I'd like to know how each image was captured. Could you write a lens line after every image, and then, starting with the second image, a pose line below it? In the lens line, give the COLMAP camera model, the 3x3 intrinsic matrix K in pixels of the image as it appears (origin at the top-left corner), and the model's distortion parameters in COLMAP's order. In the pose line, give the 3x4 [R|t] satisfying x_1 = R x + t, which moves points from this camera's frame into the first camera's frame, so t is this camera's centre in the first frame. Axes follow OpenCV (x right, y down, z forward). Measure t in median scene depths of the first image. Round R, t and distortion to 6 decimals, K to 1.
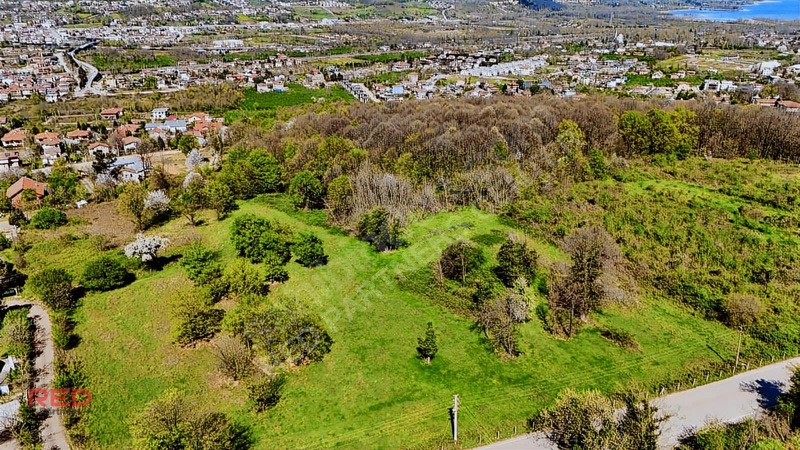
lens RADIAL K [[589.0, 0, 397.6], [0, 589.0, 225.9], [0, 0, 1]] dist [0.062076, -0.060004]
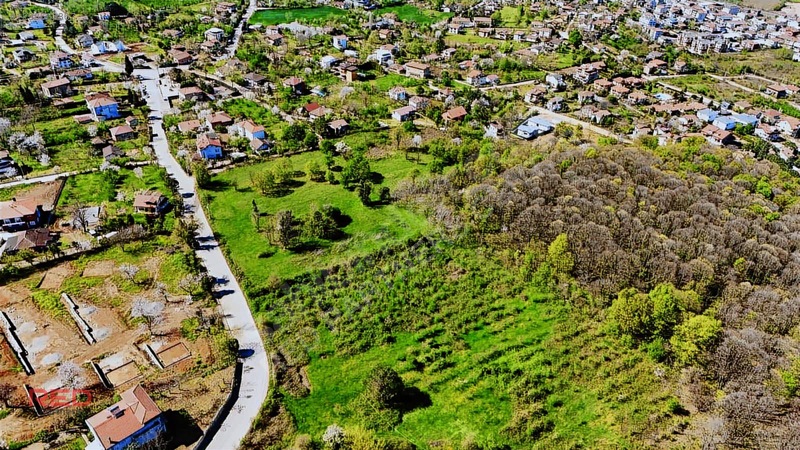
lens RADIAL K [[589.0, 0, 398.0], [0, 589.0, 224.2], [0, 0, 1]] dist [0.062076, -0.060004]
pose [[0.166505, 0.539126, -0.825602, 0.273406], [-0.403234, 0.801307, 0.441938, -0.134034], [0.899821, 0.259326, 0.350816, 0.075479]]
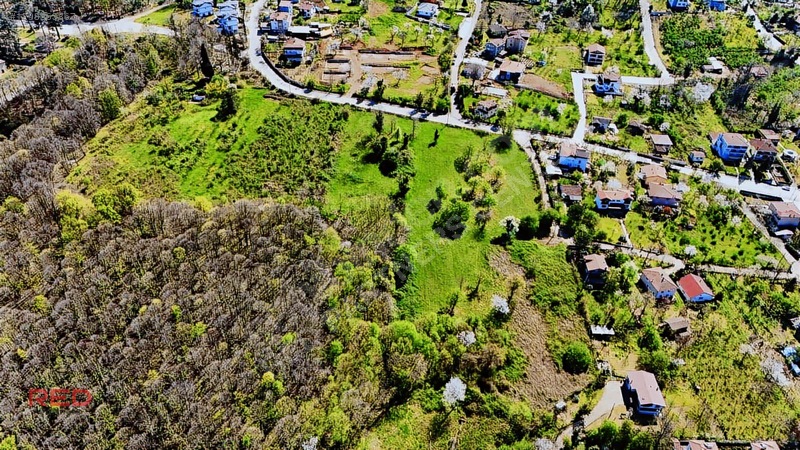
lens RADIAL K [[589.0, 0, 400.1], [0, 589.0, 230.7], [0, 0, 1]] dist [0.062076, -0.060004]
pose [[-0.854395, -0.358215, 0.376419, -0.139852], [0.170648, 0.490798, 0.854398, -0.275987], [-0.490804, 0.794229, -0.358207, 0.310462]]
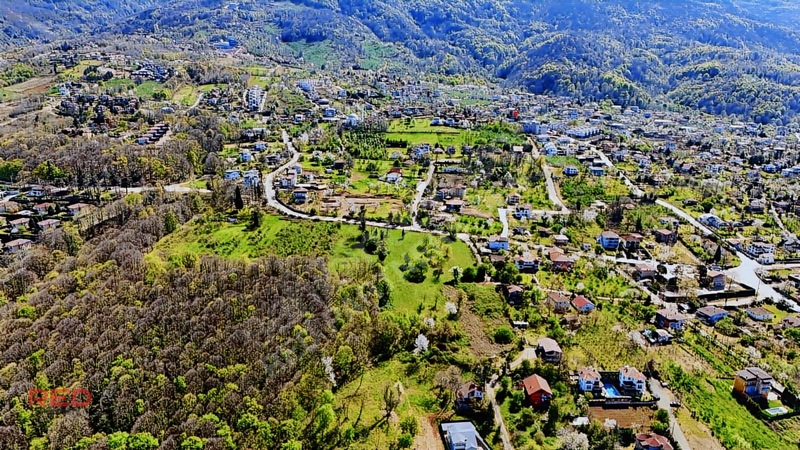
lens RADIAL K [[589.0, 0, 397.5], [0, 589.0, 226.5], [0, 0, 1]] dist [0.062076, -0.060004]
pose [[-0.881678, -0.166110, 0.441646, -0.227254], [0.156966, 0.779425, 0.606513, -0.310749], [-0.444978, 0.604072, -0.661128, 0.469293]]
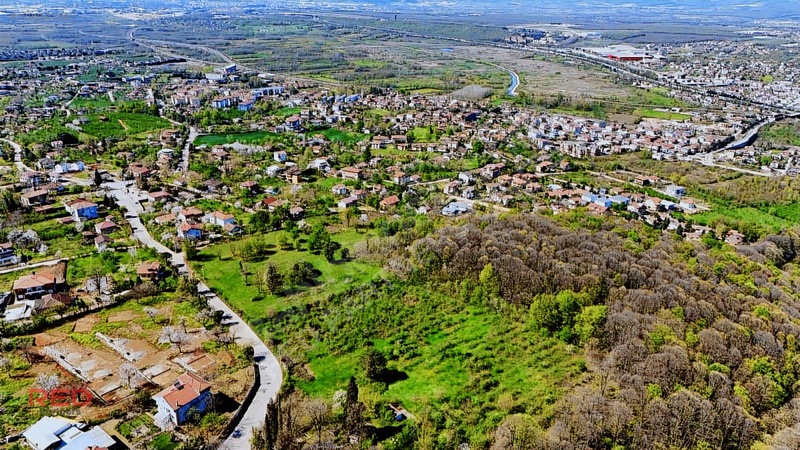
lens RADIAL K [[589.0, 0, 398.4], [0, 589.0, 227.3], [0, 0, 1]] dist [0.062076, -0.060004]
pose [[0.314752, 0.345188, -0.884181, 0.353989], [-0.383292, 0.898422, 0.214303, -0.116607], [0.868342, 0.271448, 0.415088, 0.038792]]
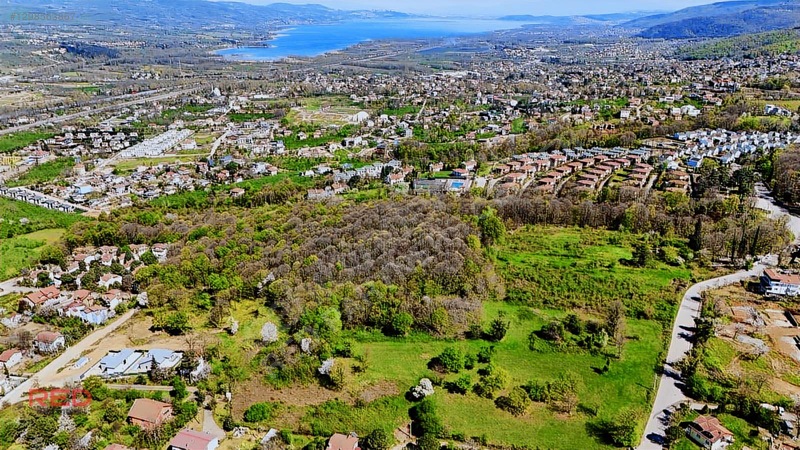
lens RADIAL K [[589.0, 0, 400.4], [0, 589.0, 225.3], [0, 0, 1]] dist [0.062076, -0.060004]
pose [[0.735708, -0.239379, 0.633587, -0.235923], [0.265038, 0.962614, 0.055935, -0.086382], [-0.623289, 0.126773, 0.771647, -0.056222]]
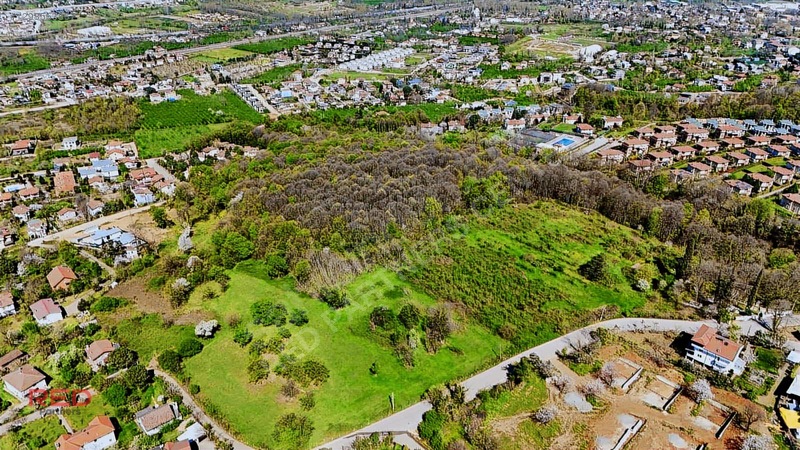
lens RADIAL K [[589.0, 0, 399.4], [0, 589.0, 224.5], [0, 0, 1]] dist [0.062076, -0.060004]
pose [[0.976582, -0.105051, 0.187756, -0.025421], [0.089902, 0.992102, 0.087476, -0.060448], [-0.195462, -0.068548, 0.978313, -0.134766]]
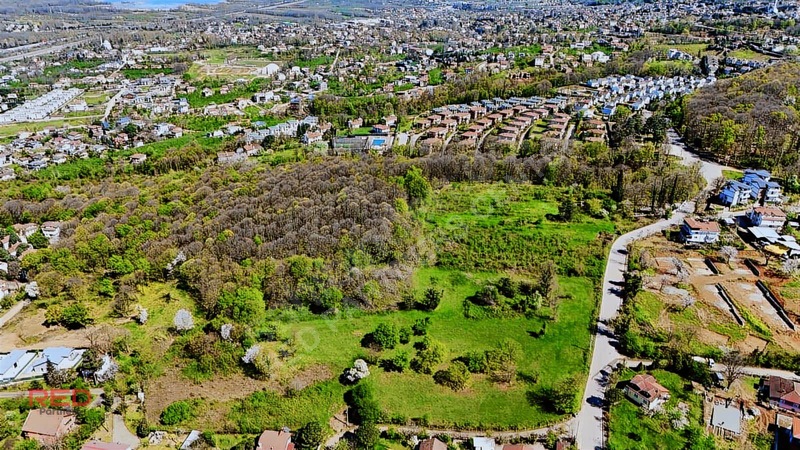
lens RADIAL K [[589.0, 0, 402.7], [0, 589.0, 225.3], [0, 0, 1]] dist [0.062076, -0.060004]
pose [[0.628331, -0.330580, 0.704214, -0.220172], [0.300985, 0.938028, 0.171787, -0.093424], [-0.717362, 0.104019, 0.688892, -0.038909]]
